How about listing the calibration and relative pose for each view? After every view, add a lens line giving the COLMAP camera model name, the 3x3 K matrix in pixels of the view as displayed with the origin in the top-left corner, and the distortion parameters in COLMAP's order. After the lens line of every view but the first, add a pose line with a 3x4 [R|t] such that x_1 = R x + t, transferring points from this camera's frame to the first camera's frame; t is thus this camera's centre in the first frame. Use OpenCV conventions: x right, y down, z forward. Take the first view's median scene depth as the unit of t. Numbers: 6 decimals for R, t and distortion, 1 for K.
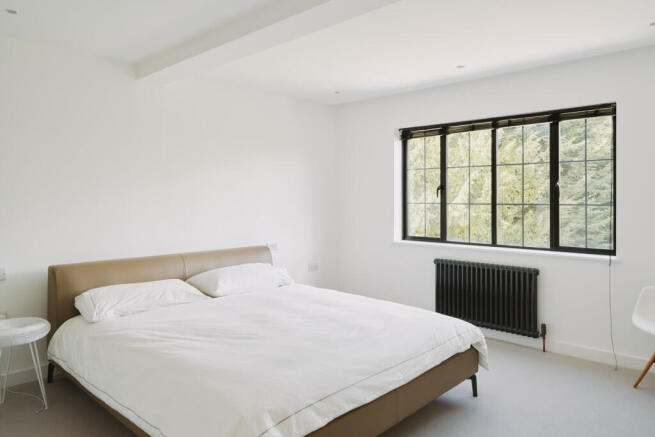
lens RADIAL K [[458.9, 0, 327.9], [0, 458.9, 203.5], [0, 0, 1]] dist [0.000164, 0.000247]
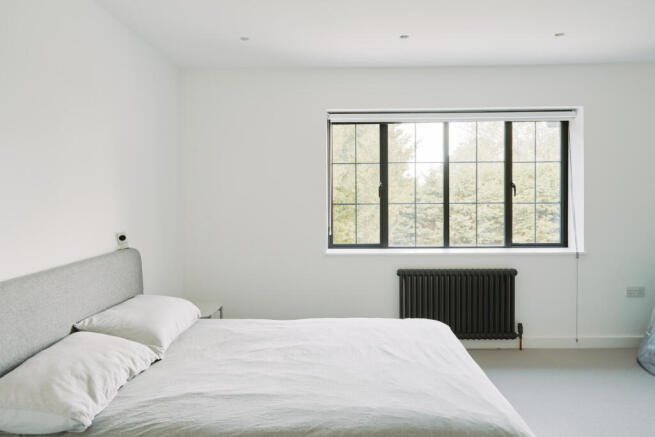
lens RADIAL K [[458.9, 0, 327.9], [0, 458.9, 203.5], [0, 0, 1]] dist [0.000164, 0.000247]
pose [[0.729408, -0.012854, 0.683959, -0.501922], [0.014088, 0.999894, 0.003768, -0.007412], [-0.683934, 0.006887, 0.729511, 0.544430]]
